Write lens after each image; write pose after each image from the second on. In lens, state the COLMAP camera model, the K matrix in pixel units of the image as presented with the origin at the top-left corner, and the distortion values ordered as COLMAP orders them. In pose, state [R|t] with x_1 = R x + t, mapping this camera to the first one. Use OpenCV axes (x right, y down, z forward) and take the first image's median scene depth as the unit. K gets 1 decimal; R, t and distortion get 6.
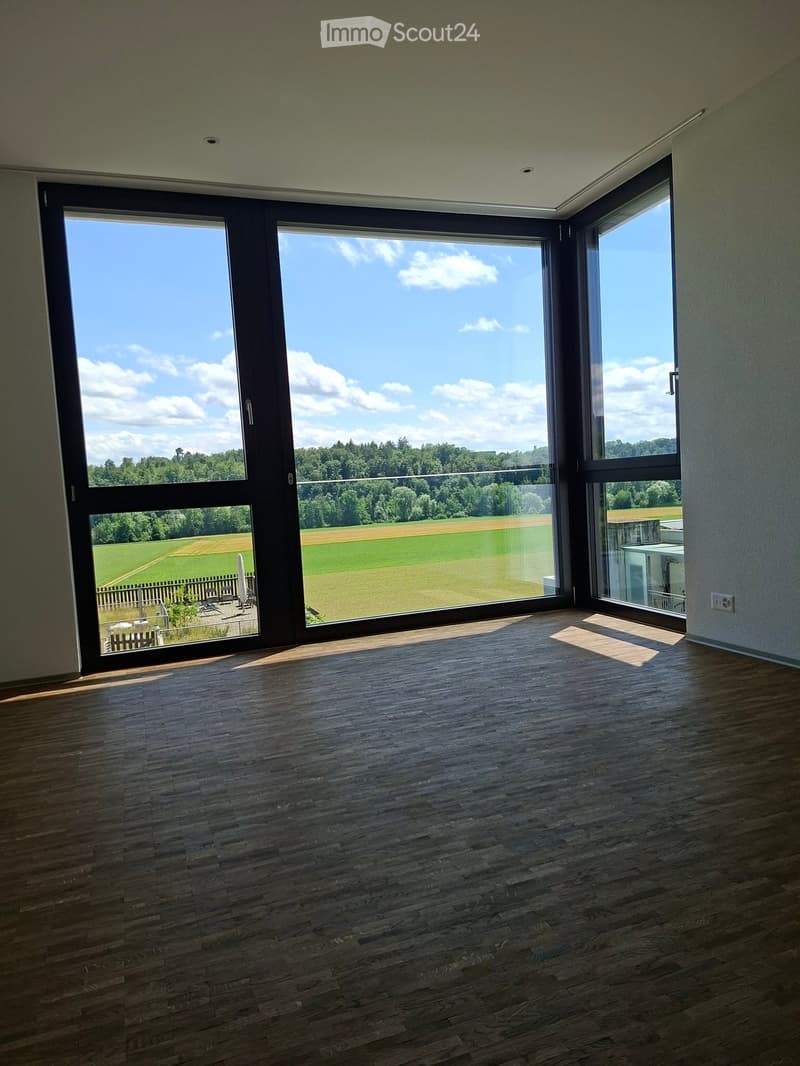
lens RADIAL K [[735.7, 0, 400.0], [0, 735.7, 533.0], [0, 0, 1]] dist [0.077516, -0.002726]
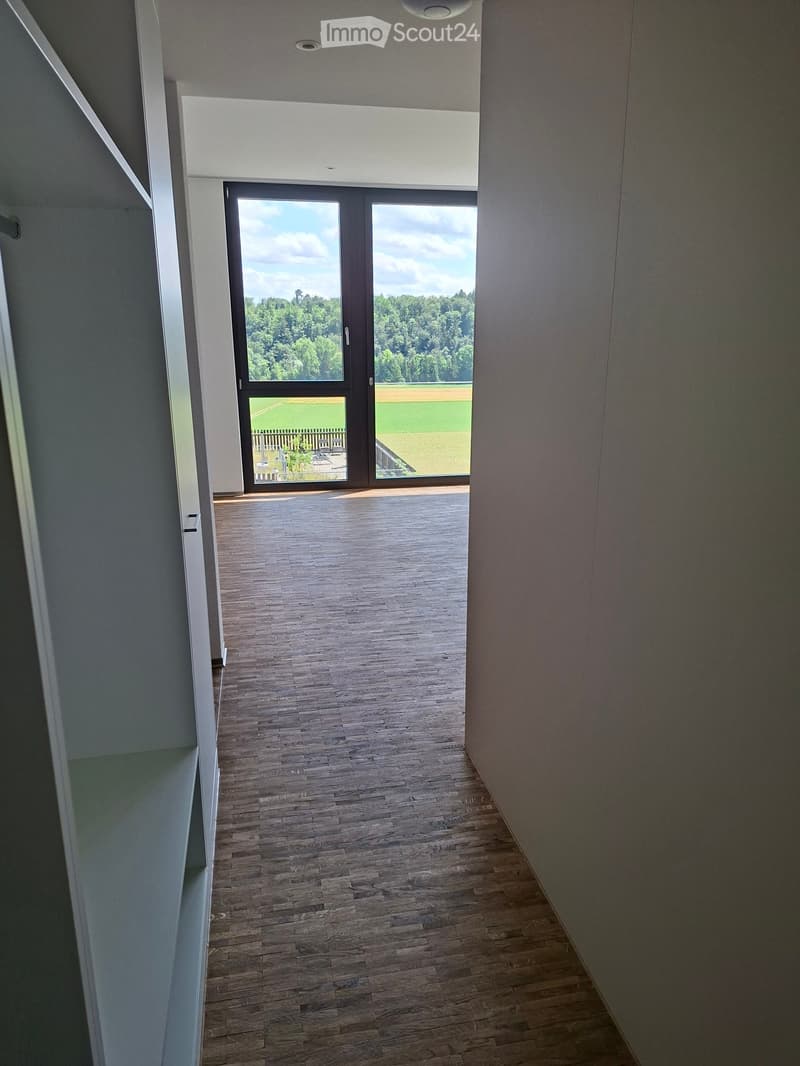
lens RADIAL K [[745.1, 0, 405.8], [0, 745.1, 549.0], [0, 0, 1]] dist [0.138408, -0.190336]
pose [[0.986951, 0.095094, -0.129945, 0.171005], [-0.065994, 0.974983, 0.212258, -0.073216], [0.146878, -0.200913, 0.968535, -0.619188]]
